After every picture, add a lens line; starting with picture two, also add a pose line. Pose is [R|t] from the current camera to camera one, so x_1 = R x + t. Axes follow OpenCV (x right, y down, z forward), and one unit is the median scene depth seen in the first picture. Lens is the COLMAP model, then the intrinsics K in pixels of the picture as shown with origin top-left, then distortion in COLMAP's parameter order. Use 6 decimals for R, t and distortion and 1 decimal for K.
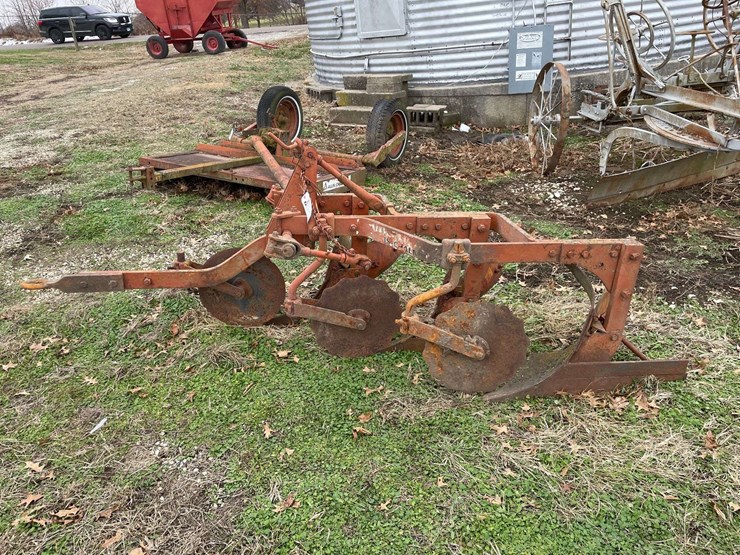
lens RADIAL K [[548.4, 0, 370.9], [0, 548.4, 275.1], [0, 0, 1]] dist [0.099912, -0.126451]
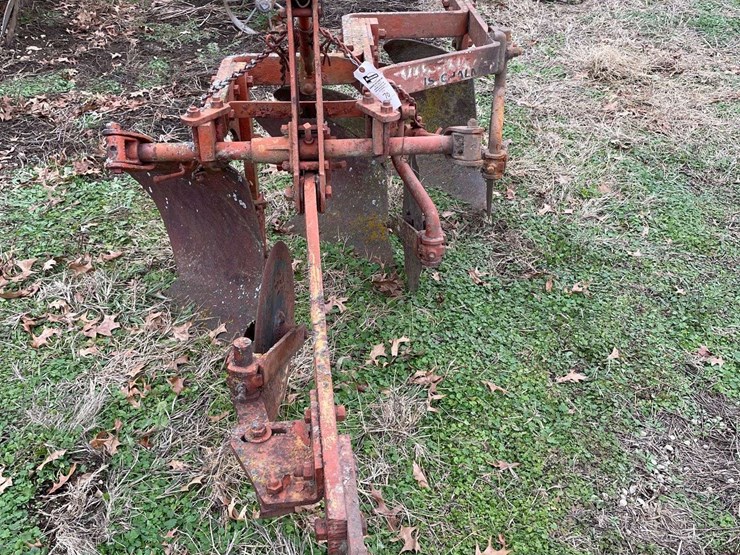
lens RADIAL K [[726.0, 0, 369.7], [0, 726.0, 290.4], [0, 0, 1]] dist [0.164288, -0.334551]
pose [[0.103158, -0.576807, 0.810341, -0.424754], [0.385907, 0.774081, 0.501870, -0.171901], [-0.916752, 0.260944, 0.302447, 0.440383]]
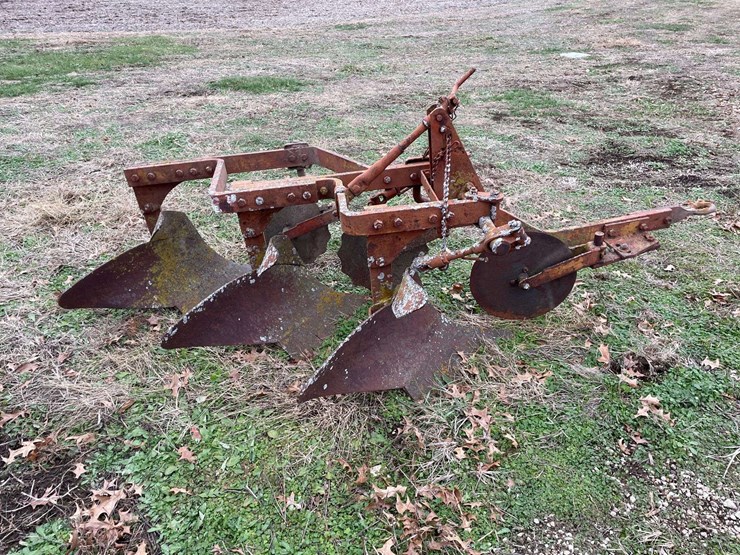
lens RADIAL K [[555.2, 0, 373.0], [0, 555.2, 281.2], [0, 0, 1]] dist [0.089486, -0.121697]
pose [[-0.999457, 0.021297, 0.025140, -0.017648], [0.032846, 0.583994, 0.811093, -0.399753], [0.002592, 0.811479, -0.584376, 0.901747]]
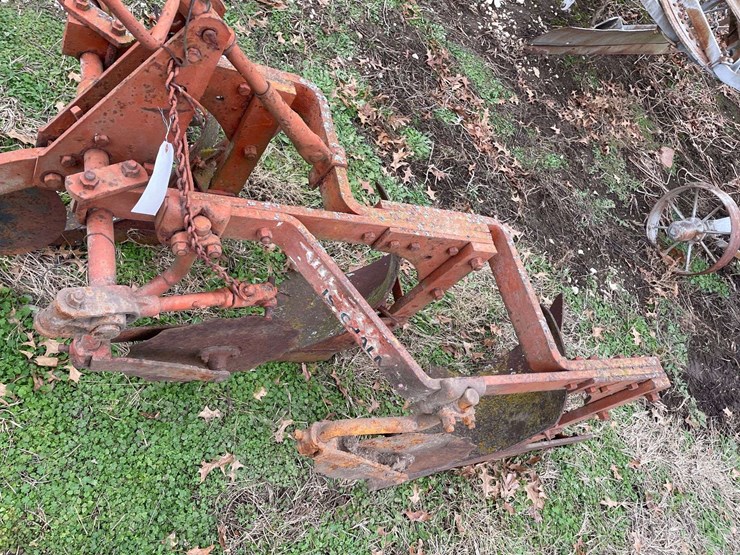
lens RADIAL K [[550.9, 0, 363.7], [0, 550.9, 279.3], [0, 0, 1]] dist [0.098102, -0.124377]
pose [[0.876740, 0.164150, 0.452086, -0.085050], [-0.397523, 0.776435, 0.489004, -0.166262], [-0.270745, -0.608444, 0.745985, 0.324658]]
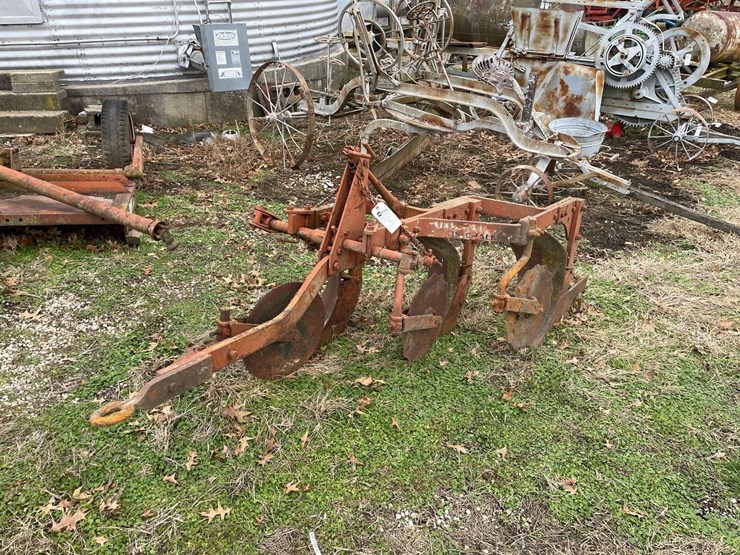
lens RADIAL K [[551.1, 0, 369.5], [0, 551.1, 274.1], [0, 0, 1]] dist [0.090785, -0.114897]
pose [[0.704980, -0.243822, 0.665999, -0.410505], [0.240886, 0.965542, 0.098499, -0.067530], [-0.667067, 0.090990, 0.739421, 0.172356]]
